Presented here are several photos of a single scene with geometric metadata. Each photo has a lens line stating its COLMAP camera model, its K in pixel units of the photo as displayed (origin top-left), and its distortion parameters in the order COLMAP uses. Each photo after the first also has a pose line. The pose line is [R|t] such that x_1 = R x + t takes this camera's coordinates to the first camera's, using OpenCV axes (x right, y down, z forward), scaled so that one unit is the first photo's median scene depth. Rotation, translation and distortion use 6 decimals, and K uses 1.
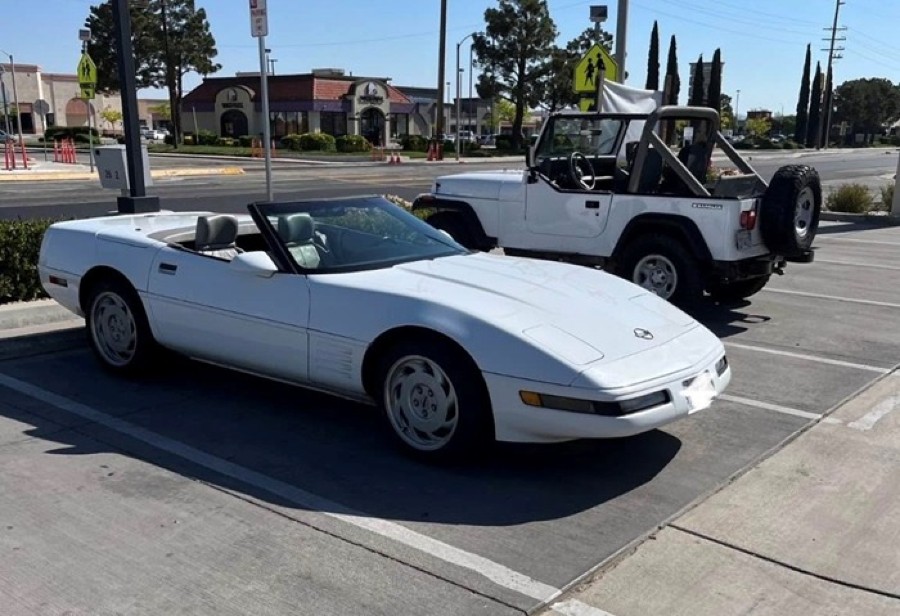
lens RADIAL K [[921.4, 0, 450.0], [0, 921.4, 308.0], [0, 0, 1]] dist [0.079238, -0.002260]
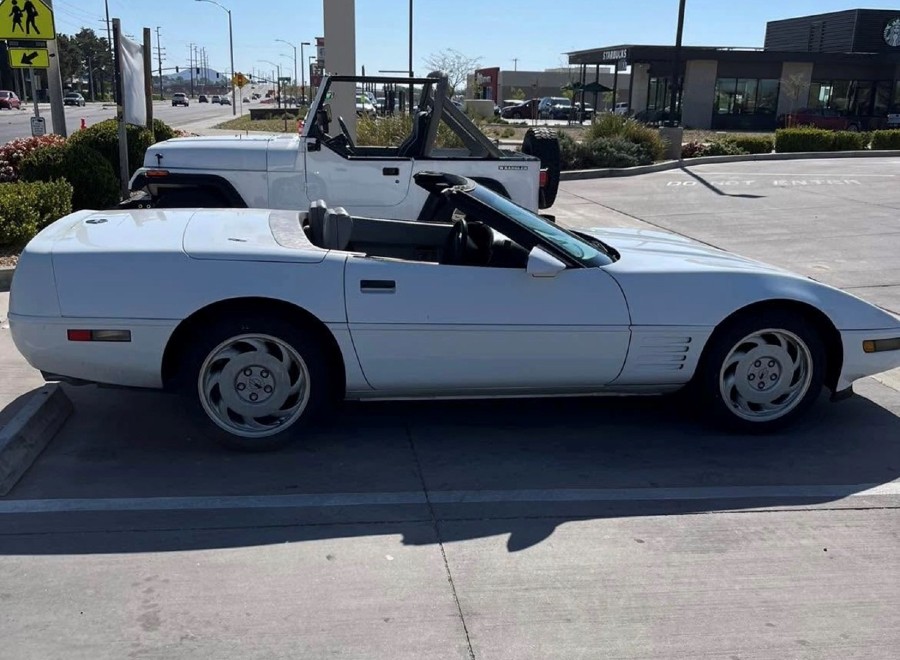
lens RADIAL K [[895.8, 0, 450.0], [0, 895.8, 330.0], [0, 0, 1]] dist [0.029197, 0.003152]
pose [[0.680956, -0.175295, 0.711035, -0.888494], [0.121013, 0.984516, 0.126825, -0.104759], [-0.722257, -0.000318, 0.691625, 0.525244]]
